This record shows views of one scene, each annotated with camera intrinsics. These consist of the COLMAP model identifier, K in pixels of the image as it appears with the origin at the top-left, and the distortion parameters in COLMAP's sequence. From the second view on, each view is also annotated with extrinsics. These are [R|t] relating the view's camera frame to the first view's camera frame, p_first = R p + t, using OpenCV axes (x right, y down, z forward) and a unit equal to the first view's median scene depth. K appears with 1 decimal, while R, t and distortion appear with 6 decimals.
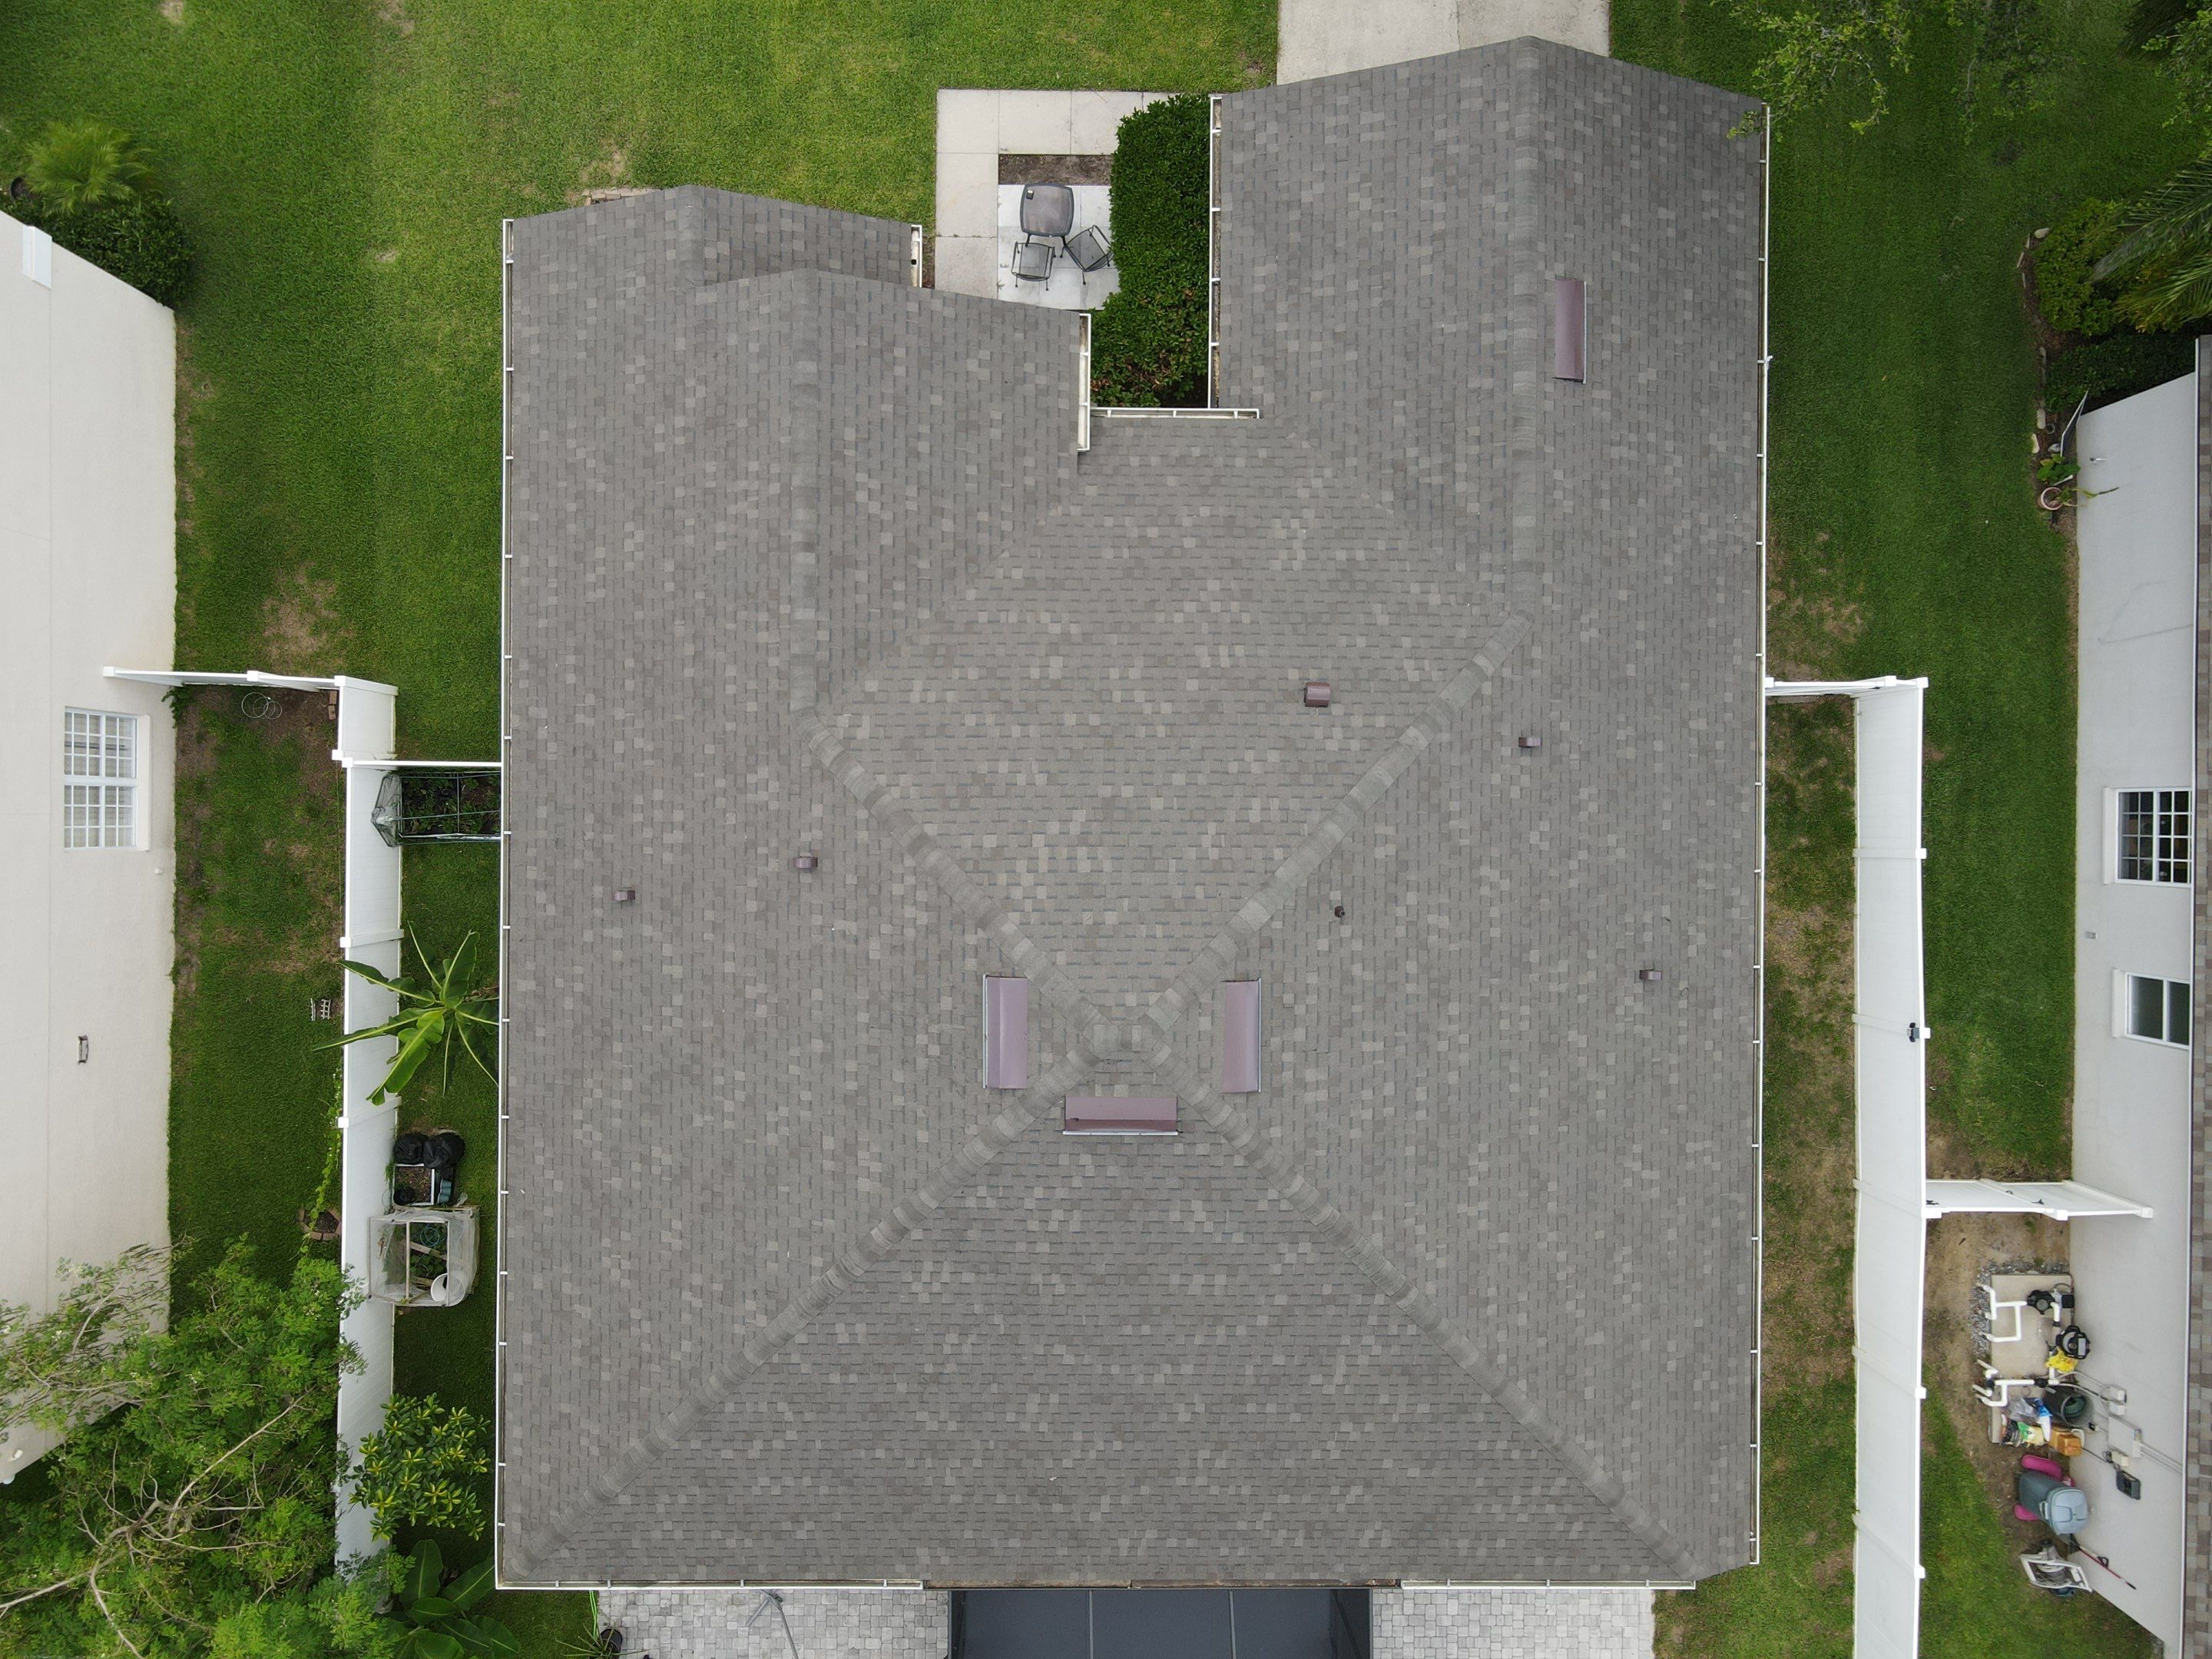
lens RADIAL K [[1630.8, 0, 1083.1], [0, 1630.8, 806.7], [0, 0, 1]] dist [-0.003712, 0.022771]
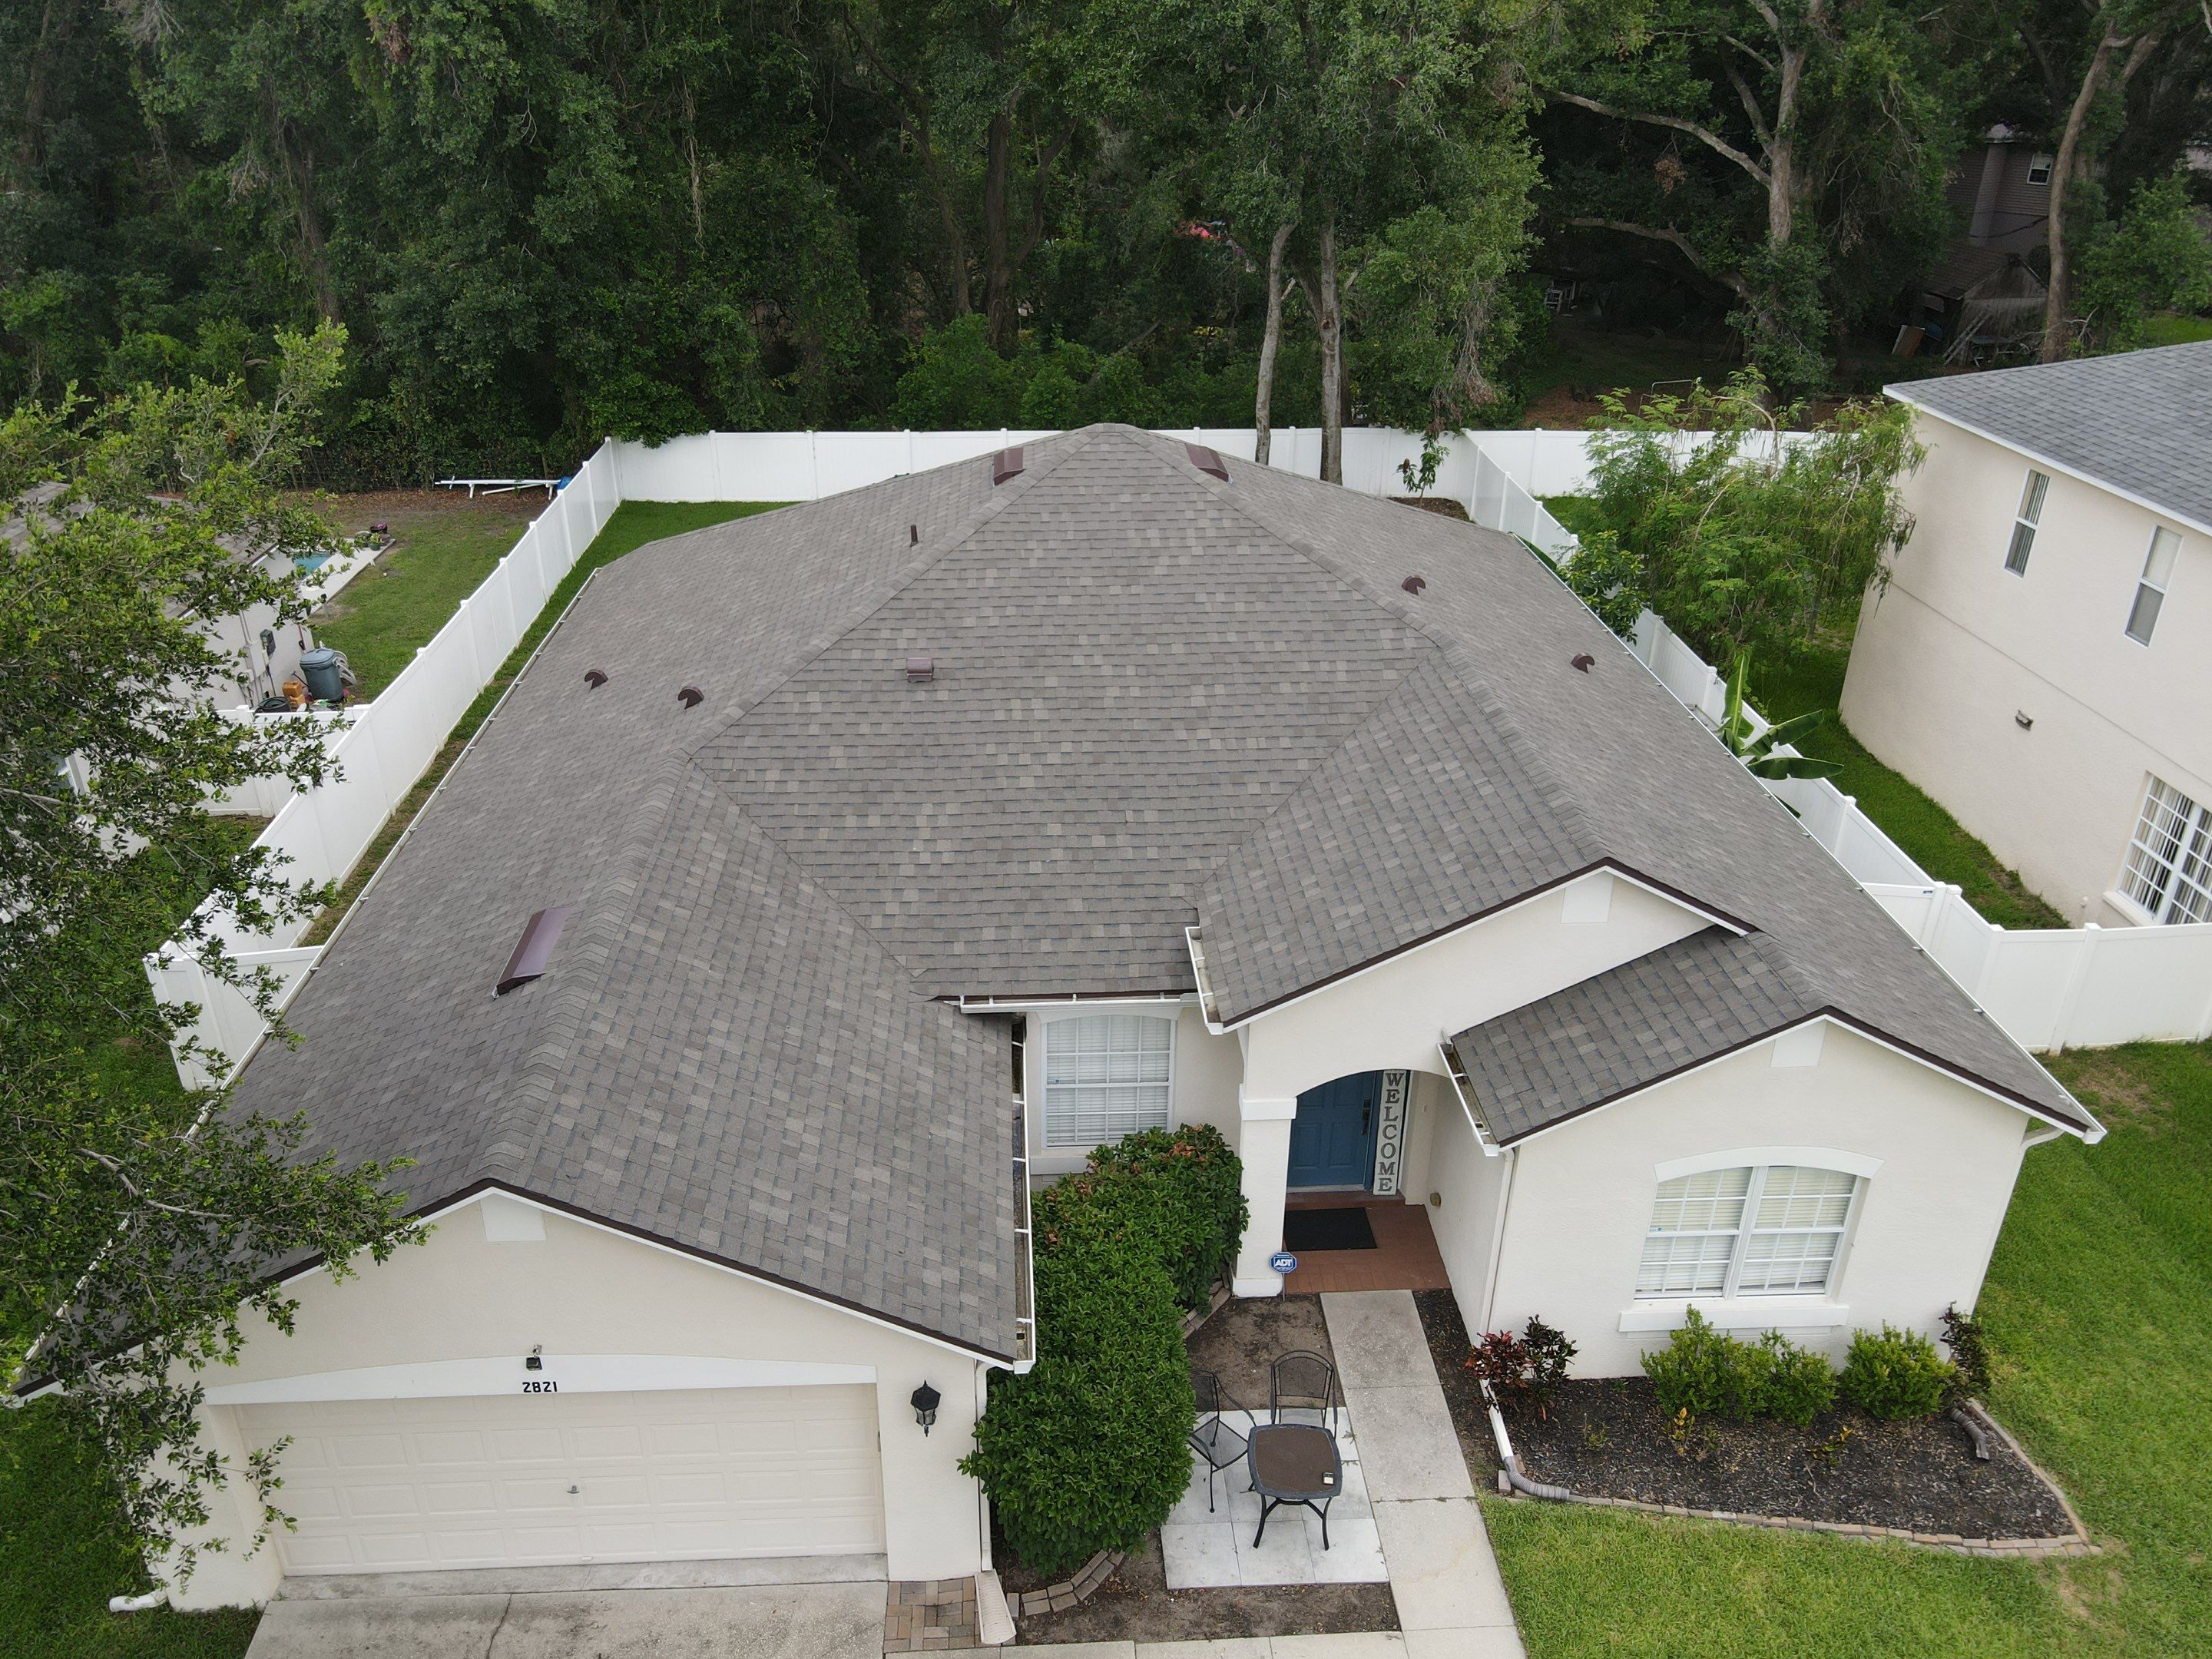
lens RADIAL K [[1630.8, 0, 1057.9], [0, 1630.8, 828.3], [0, 0, 1]] dist [-0.003712, 0.022771]
pose [[-0.998931, 0.002559, -0.046152, 0.103620], [-0.042426, -0.447075, 0.893490, -0.920534], [-0.018347, 0.894493, 0.446706, 0.634486]]
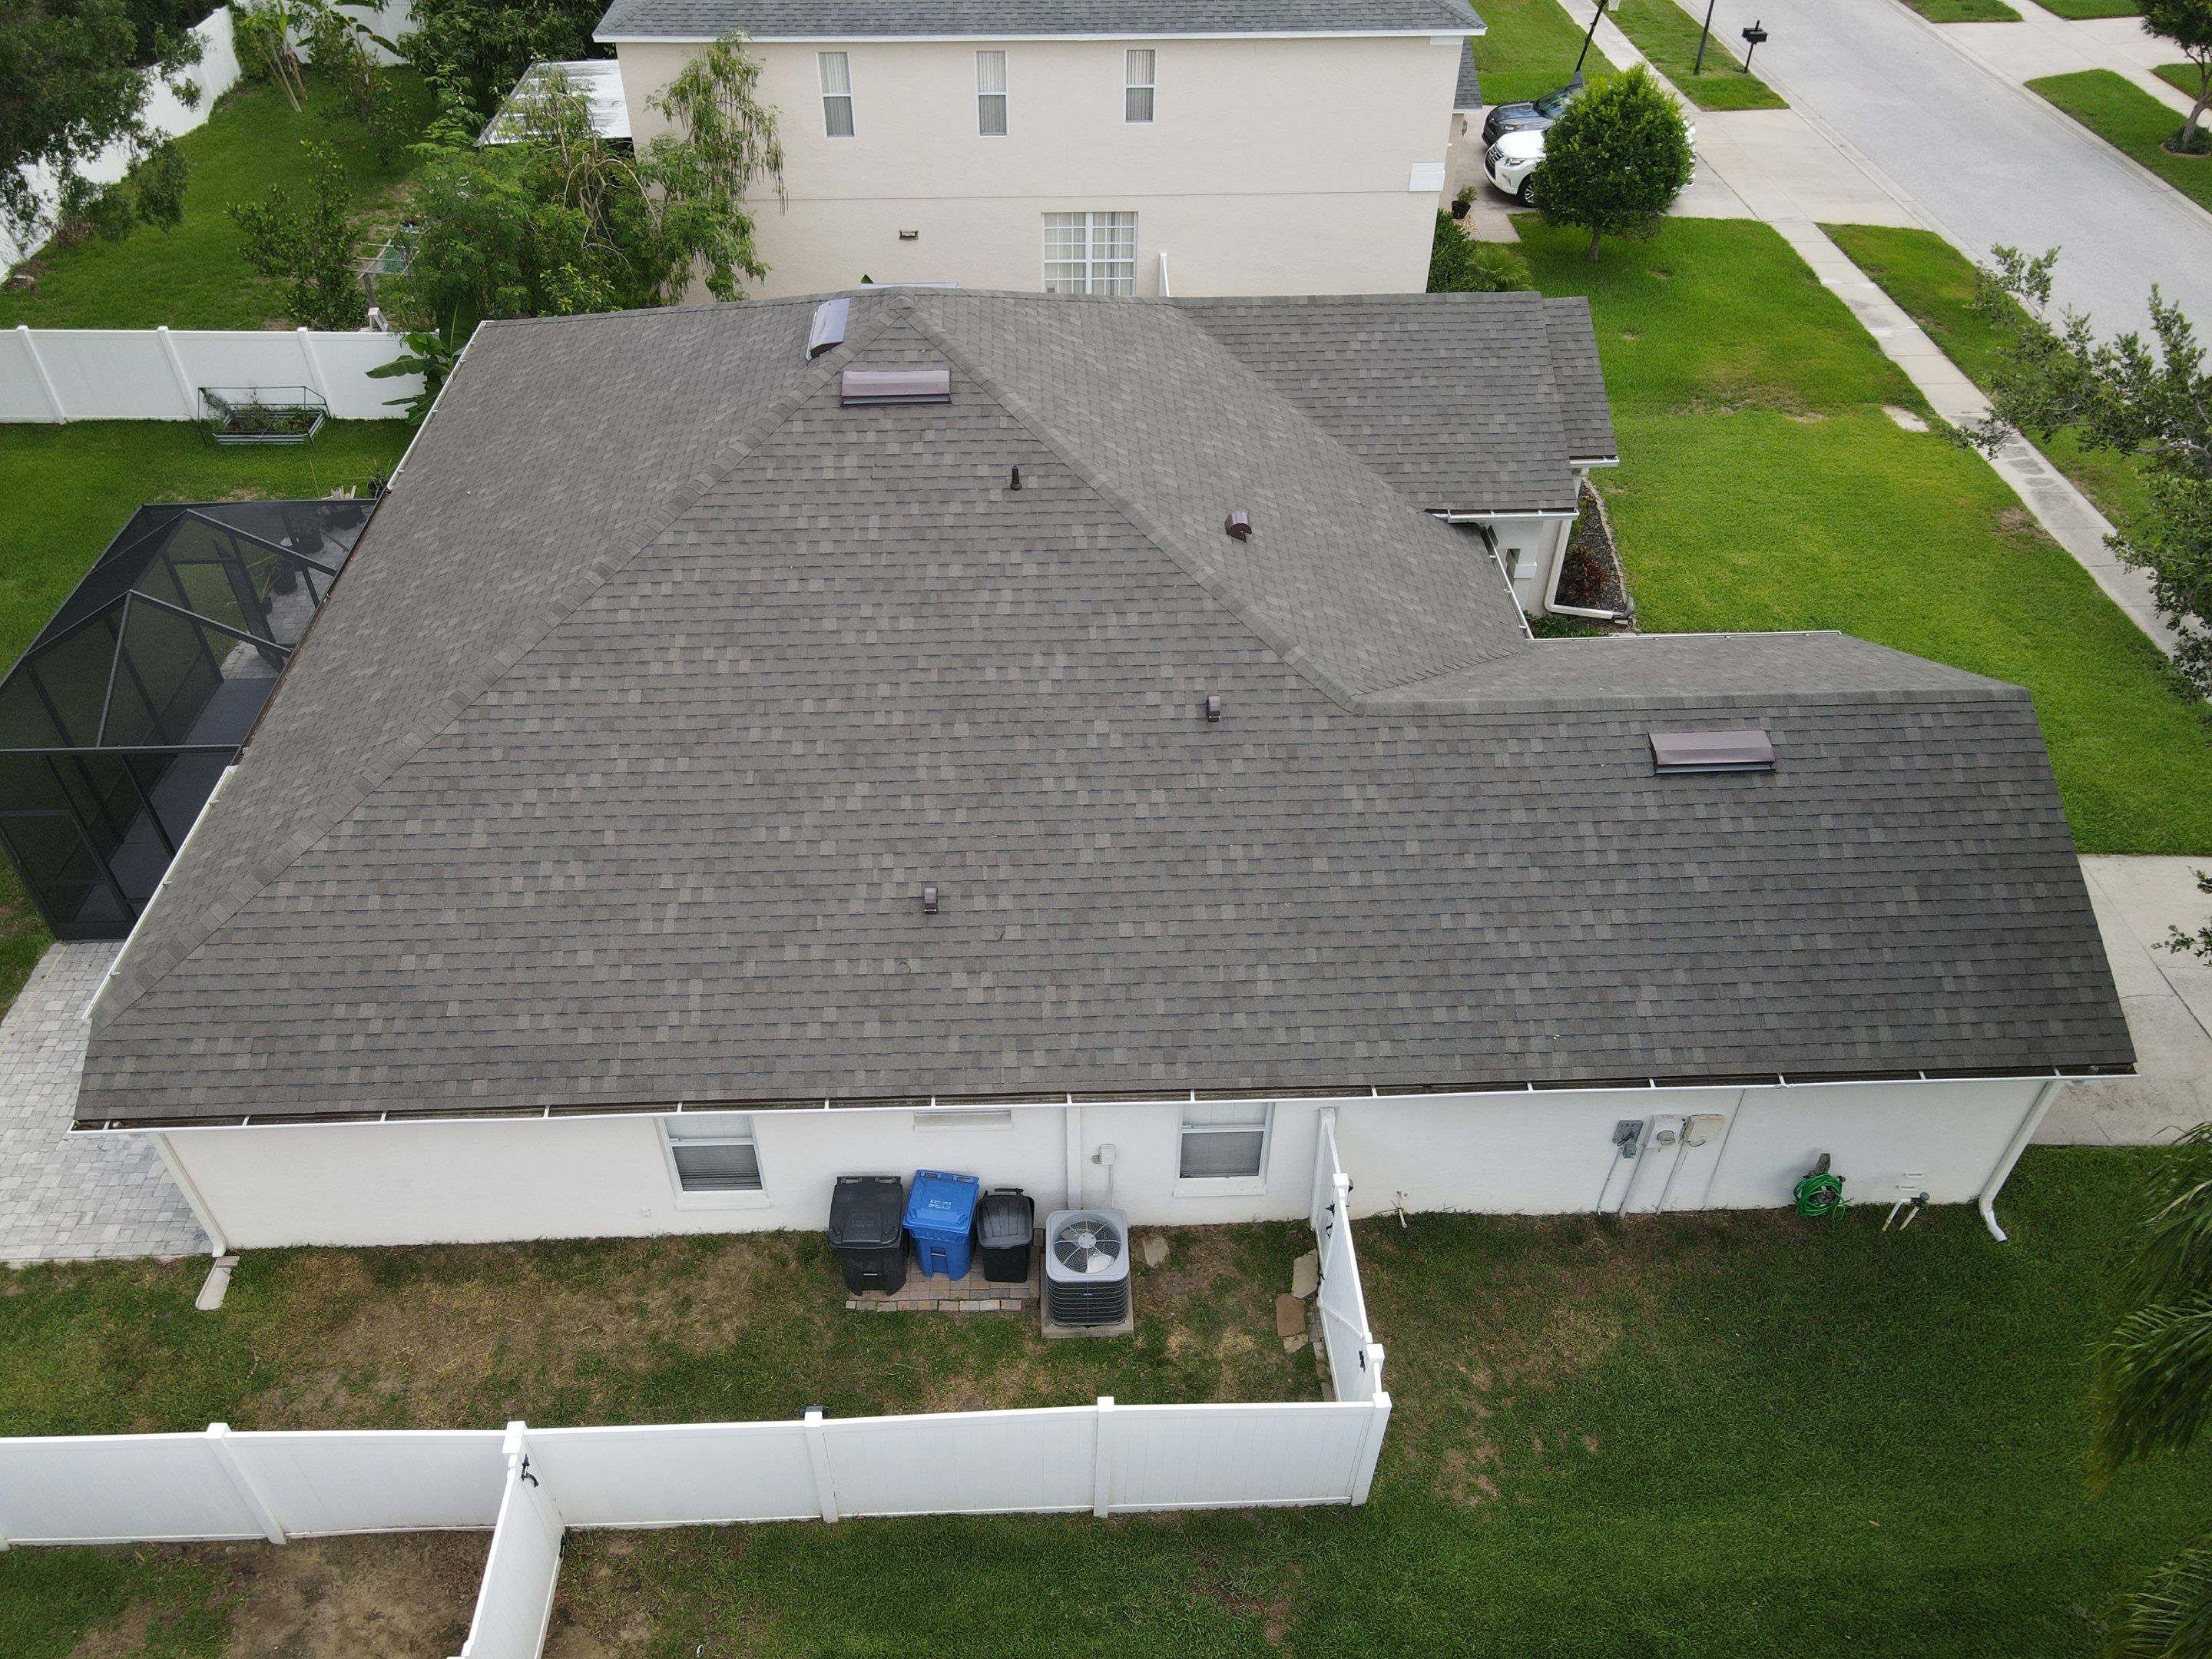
lens RADIAL K [[1630.8, 0, 1073.0], [0, 1630.8, 821.2], [0, 0, 1]] dist [-0.003712, 0.022771]
pose [[0.038094, 0.644430, -0.763714, 0.949300], [-0.999260, 0.028684, -0.025640, 0.056796], [0.005383, 0.764125, 0.645046, 0.490261]]
